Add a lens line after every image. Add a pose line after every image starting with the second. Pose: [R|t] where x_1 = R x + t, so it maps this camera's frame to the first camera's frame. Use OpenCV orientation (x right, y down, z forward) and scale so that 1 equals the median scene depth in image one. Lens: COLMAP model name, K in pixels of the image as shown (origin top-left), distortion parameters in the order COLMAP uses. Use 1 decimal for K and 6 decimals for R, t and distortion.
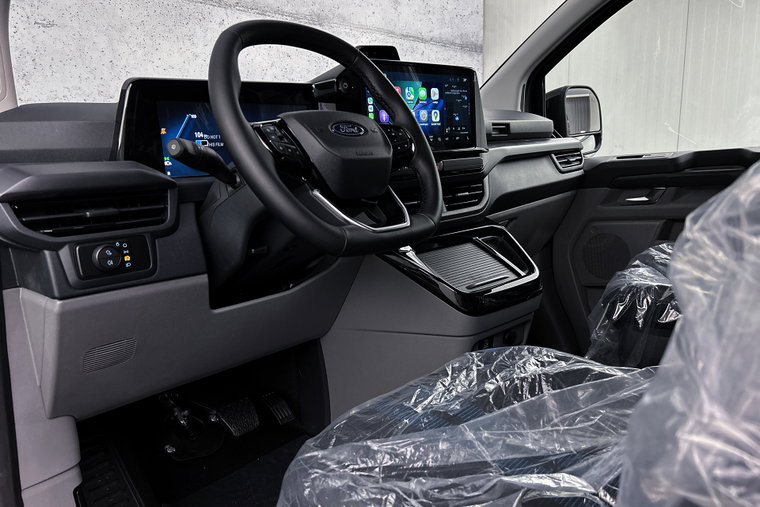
lens RADIAL K [[596.4, 0, 380.0], [0, 596.4, 253.5], [0, 0, 1]] dist [0.005972, -0.003591]
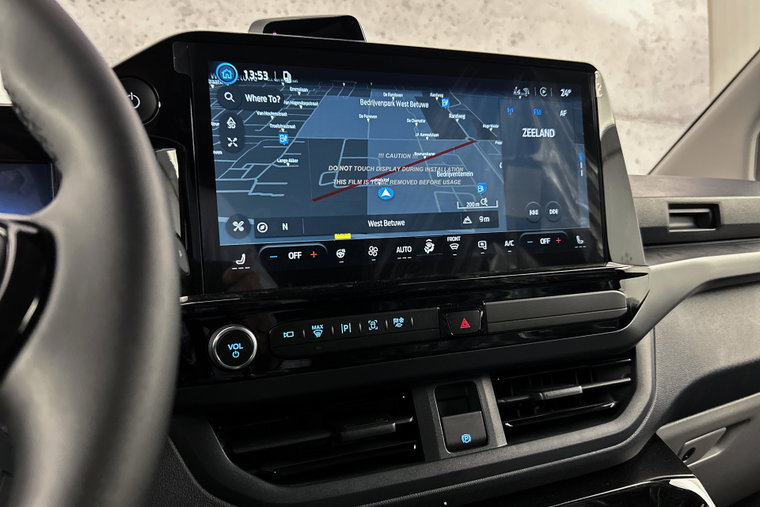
lens RADIAL K [[596.4, 0, 380.0], [0, 596.4, 253.5], [0, 0, 1]] dist [0.005972, -0.003591]
pose [[0.936972, -0.004270, -0.349378, 0.164336], [-0.051092, 0.987503, -0.149089, -0.124862], [0.345649, 0.157542, 0.925044, 0.621314]]
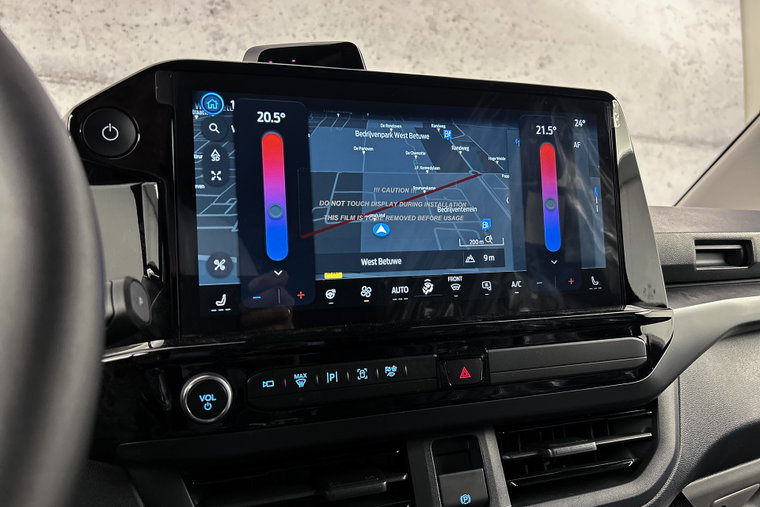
lens RADIAL K [[596.2, 0, 379.1], [0, 596.2, 245.0], [0, 0, 1]] dist [0.005359, -0.008648]
pose [[0.918996, -0.006791, -0.394207, 0.172838], [-0.074959, 0.978605, -0.191608, -0.140588], [0.387074, 0.205637, 0.898825, 0.646844]]
